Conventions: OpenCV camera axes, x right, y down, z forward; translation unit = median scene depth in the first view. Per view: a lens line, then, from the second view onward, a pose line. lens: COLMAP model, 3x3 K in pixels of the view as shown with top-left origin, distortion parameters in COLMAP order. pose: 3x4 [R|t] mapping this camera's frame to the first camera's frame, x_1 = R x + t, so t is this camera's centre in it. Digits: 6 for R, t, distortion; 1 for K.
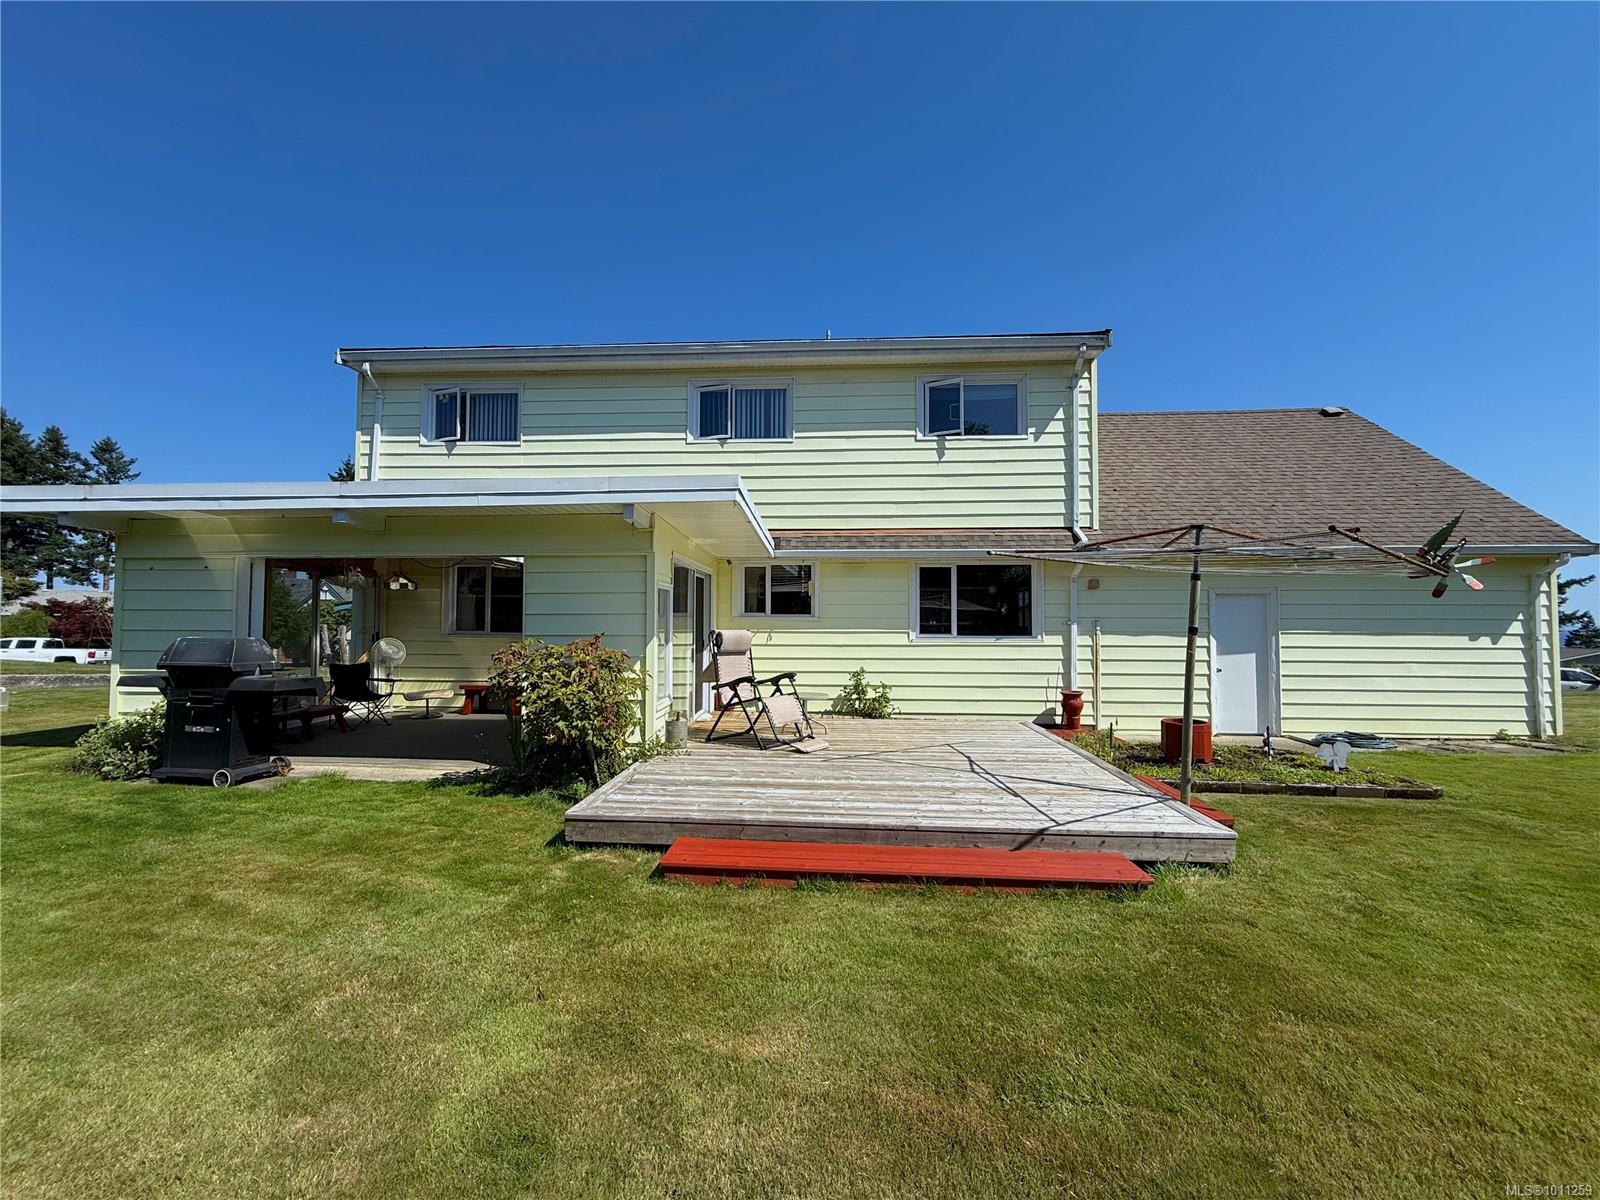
lens RADIAL K [[675.5, 0, 800.0], [0, 675.5, 593.2], [0, 0, 1]] dist [0.002723, 0.000396]
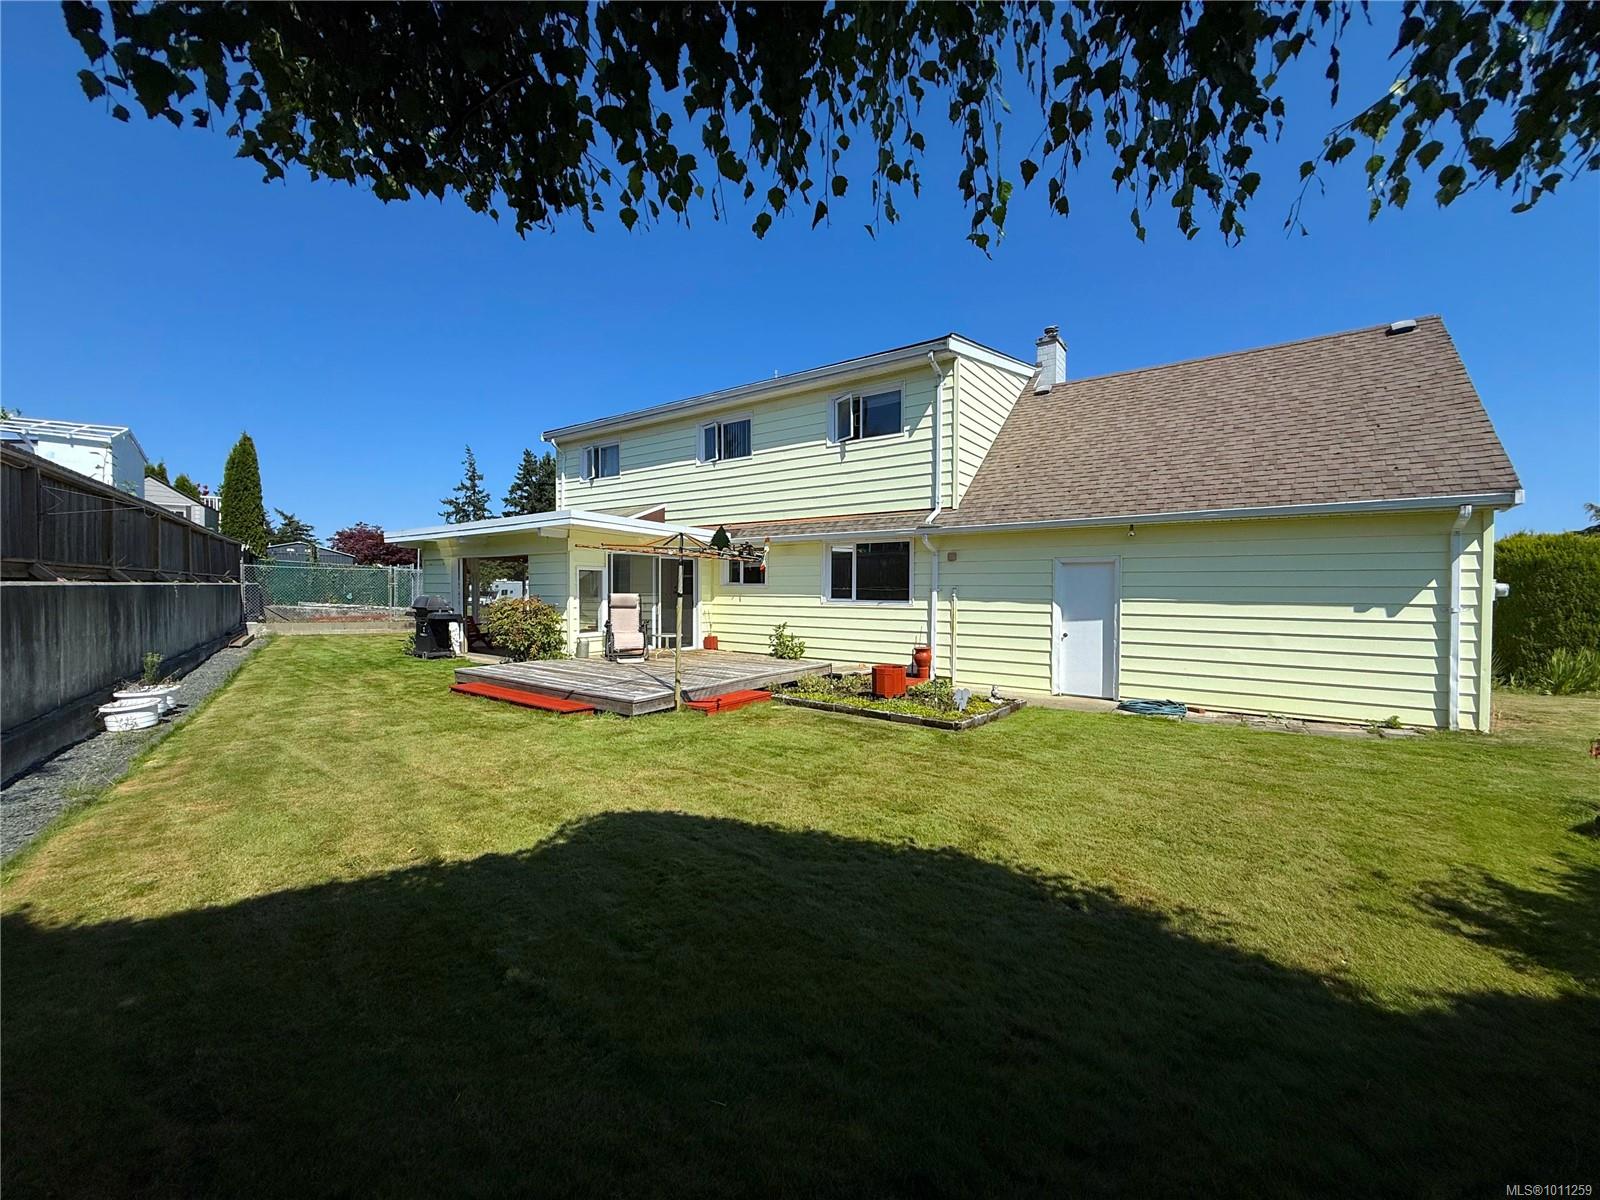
lens RADIAL K [[635.9, 0, 795.9], [0, 635.9, 600.7], [0, 0, 1]] dist [-0.002660, 0.000461]
pose [[0.846233, 0.012269, -0.532671, 0.774434], [0.015333, 0.998760, 0.047363, 0.006312], [0.532592, -0.048248, 0.844996, -0.063810]]
